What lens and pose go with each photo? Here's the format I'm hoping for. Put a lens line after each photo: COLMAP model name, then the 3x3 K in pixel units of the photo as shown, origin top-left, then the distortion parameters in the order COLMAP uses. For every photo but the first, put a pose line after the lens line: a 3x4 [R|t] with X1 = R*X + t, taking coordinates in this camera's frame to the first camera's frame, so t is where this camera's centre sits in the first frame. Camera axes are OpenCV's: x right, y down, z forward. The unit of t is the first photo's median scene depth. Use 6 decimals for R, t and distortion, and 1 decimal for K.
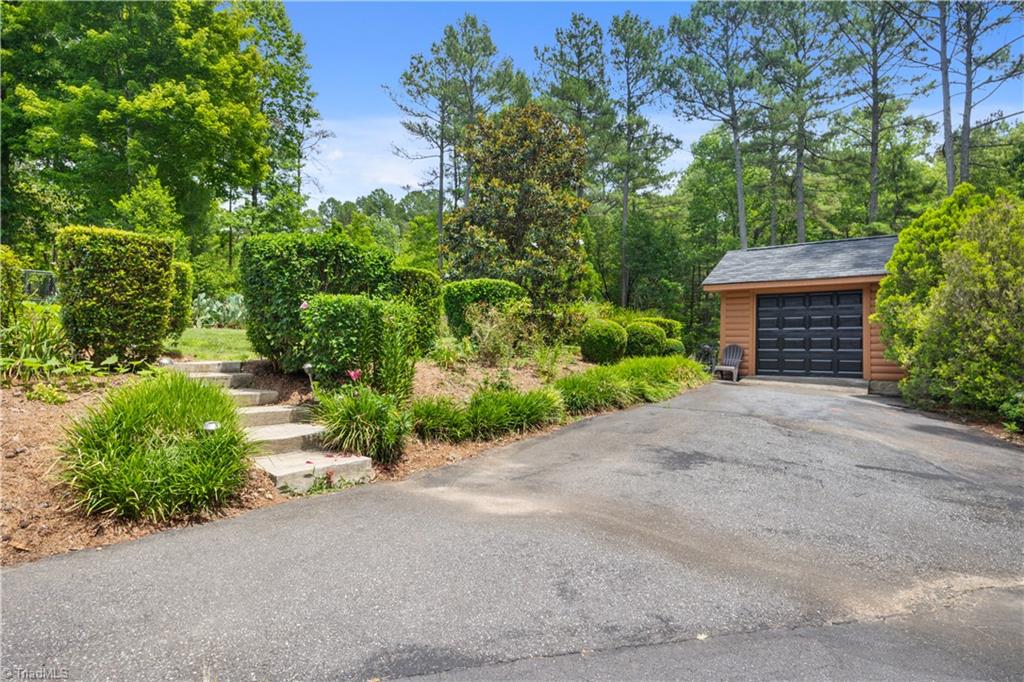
lens RADIAL K [[561.6, 0, 511.6], [0, 561.6, 344.0], [0, 0, 1]] dist [-0.000334, -0.000017]
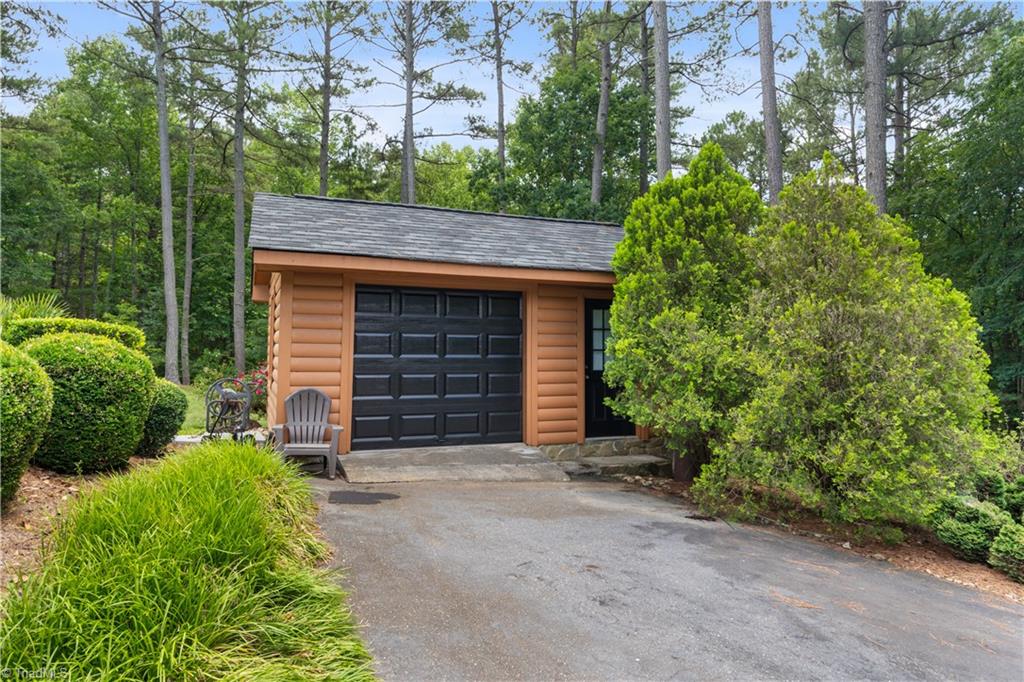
lens RADIAL K [[597.6, 0, 512.8], [0, 597.6, 341.4], [0, 0, 1]] dist [-0.004571, -0.000425]
pose [[0.542715, 0.015197, 0.839779, 0.078754], [-0.015279, 0.999849, -0.008219, -0.036721], [-0.839778, -0.008371, 0.542866, 0.607186]]
